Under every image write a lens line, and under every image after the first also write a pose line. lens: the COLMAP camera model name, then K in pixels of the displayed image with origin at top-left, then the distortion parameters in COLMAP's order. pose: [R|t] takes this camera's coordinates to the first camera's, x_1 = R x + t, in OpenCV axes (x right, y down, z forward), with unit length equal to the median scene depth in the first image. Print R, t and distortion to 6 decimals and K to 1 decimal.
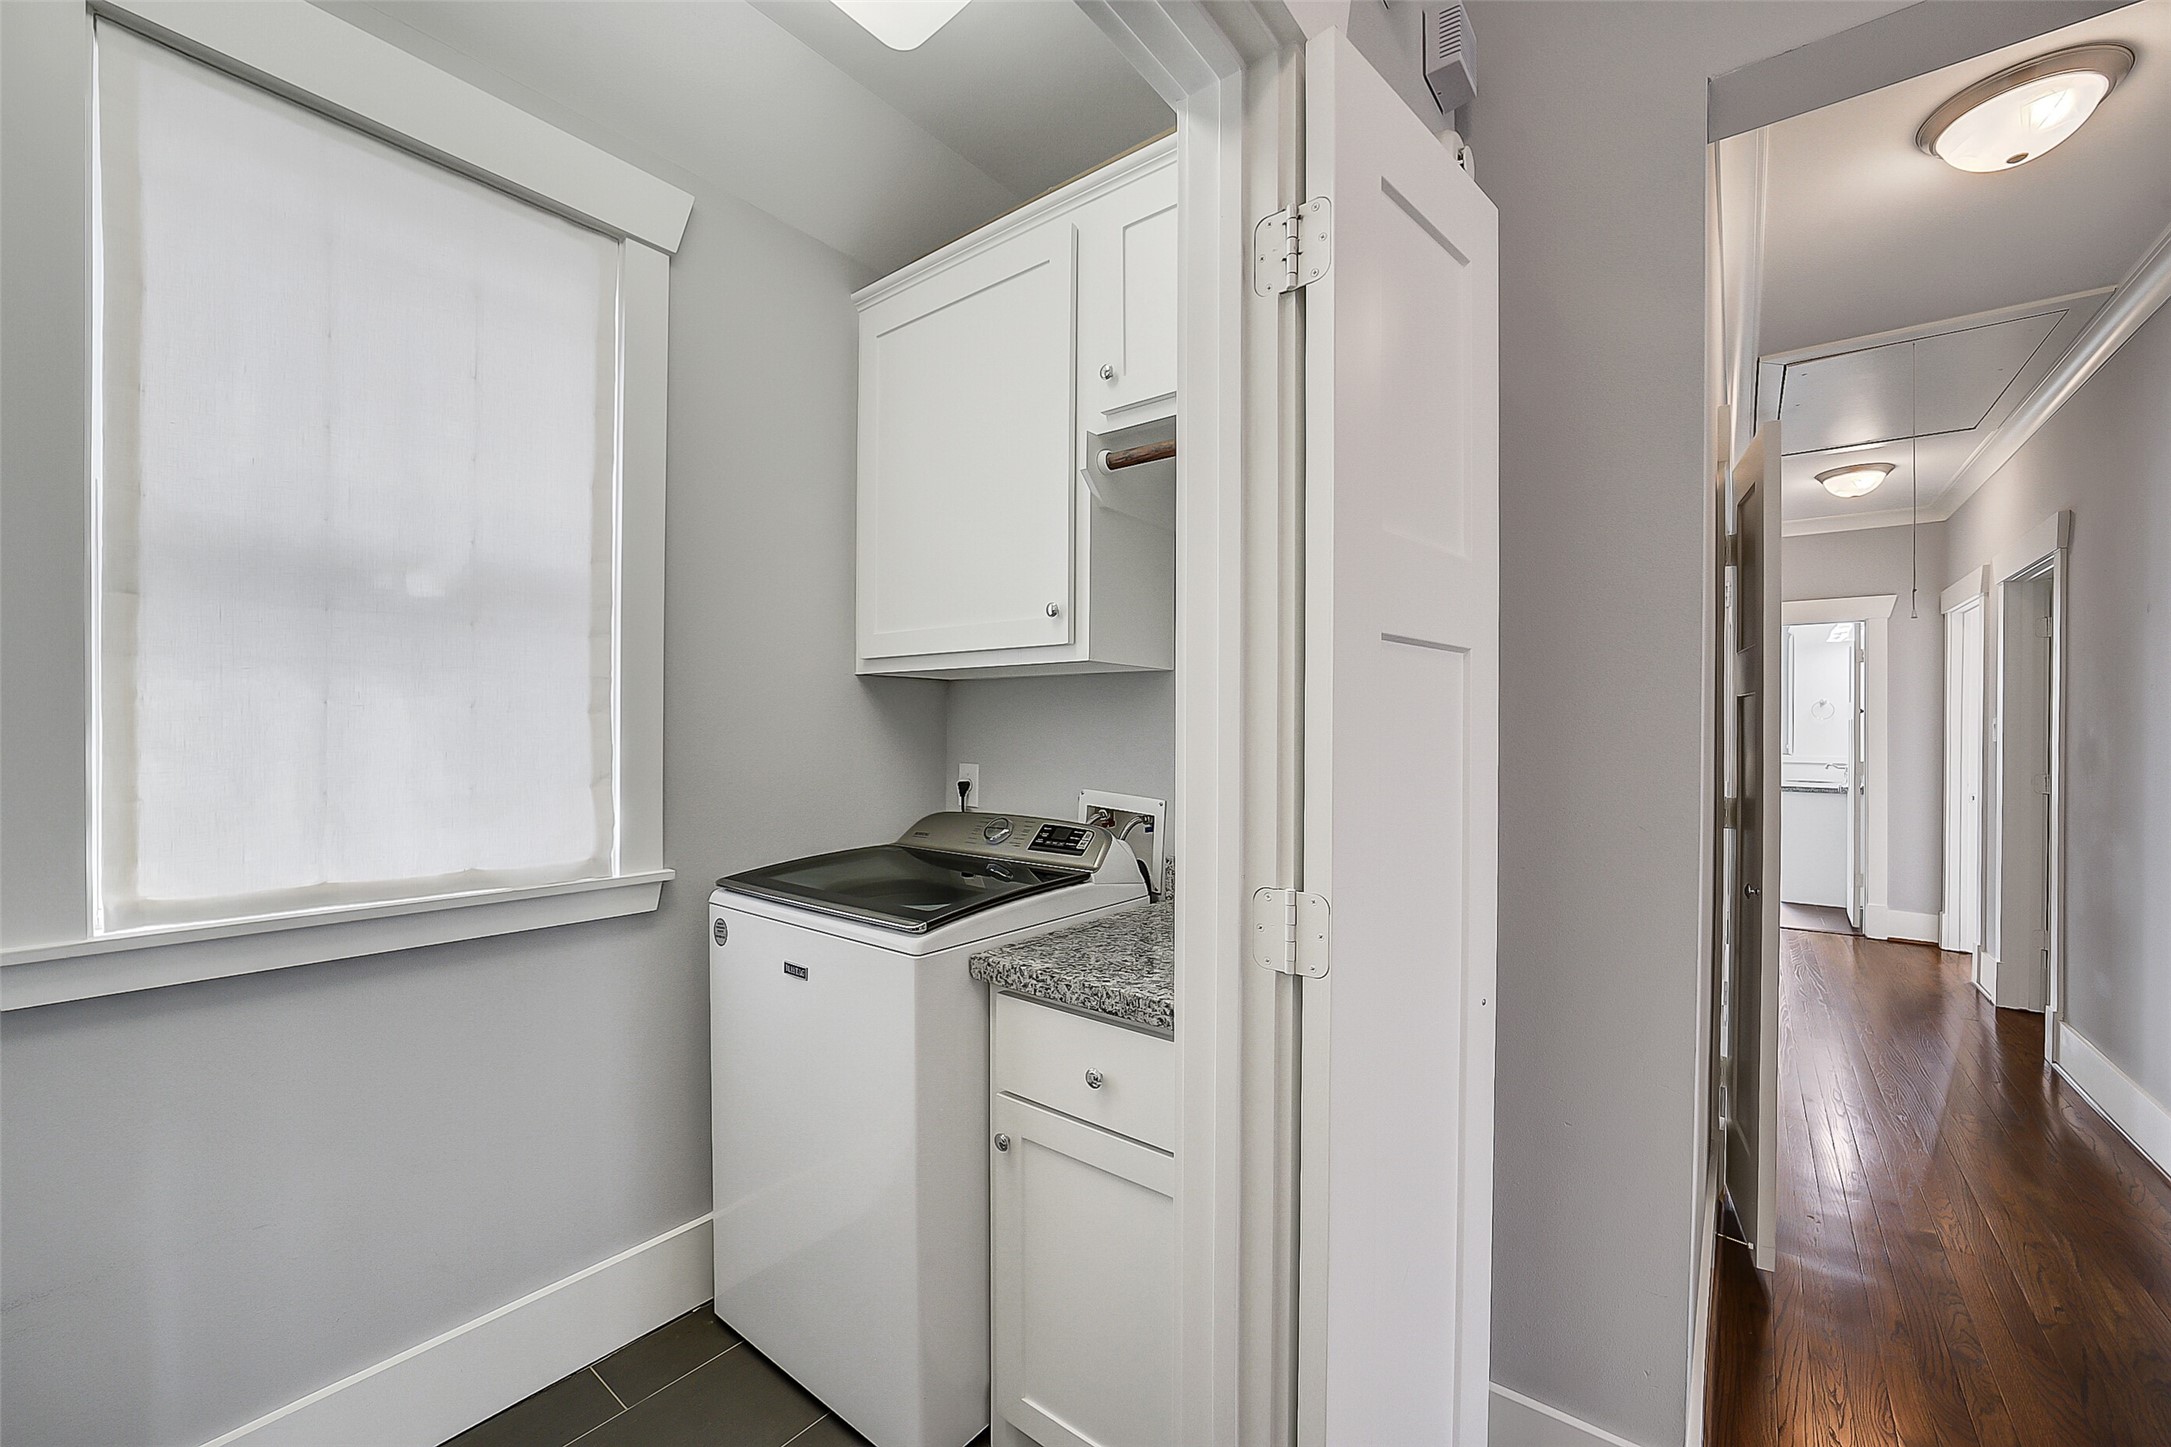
lens RADIAL K [[844.4, 0, 1088.2], [0, 844.4, 736.6], [0, 0, 1]] dist [-0.039377, 0.010387]
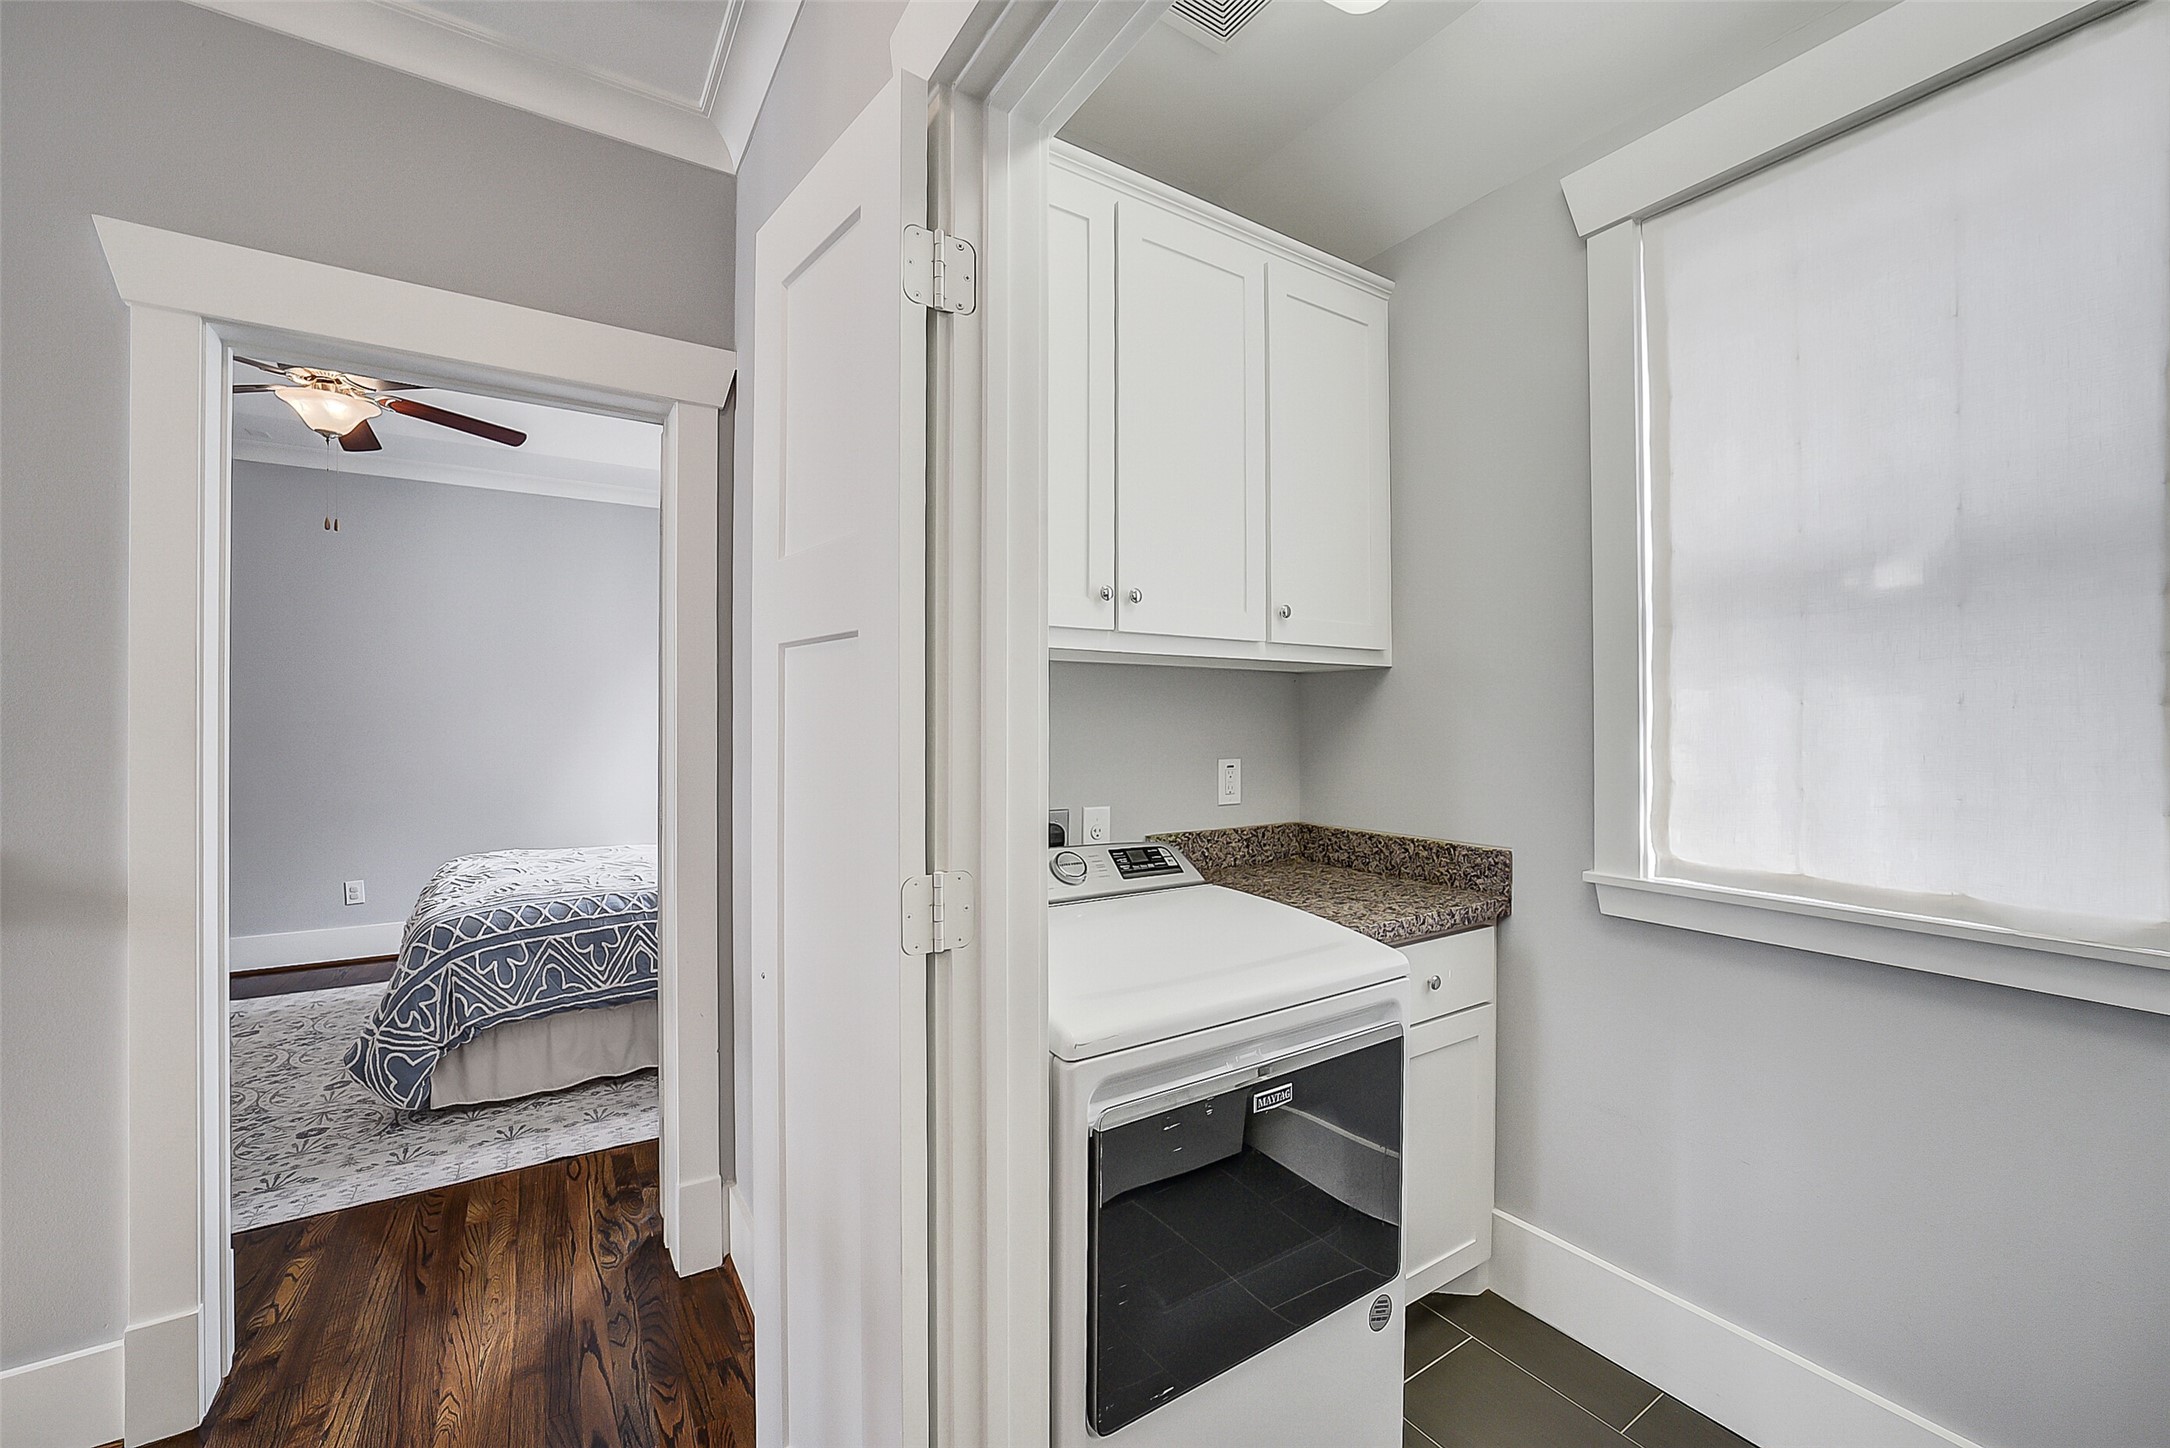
lens RADIAL K [[844.1, 0, 1087.7], [0, 844.1, 737.1], [0, 0, 1]] dist [-0.039377, 0.010387]
pose [[-0.326615, 0.005271, -0.945143, 0.423655], [-0.011291, 0.999891, 0.009478, 0.001532], [0.945090, 0.013768, -0.326520, 0.542673]]
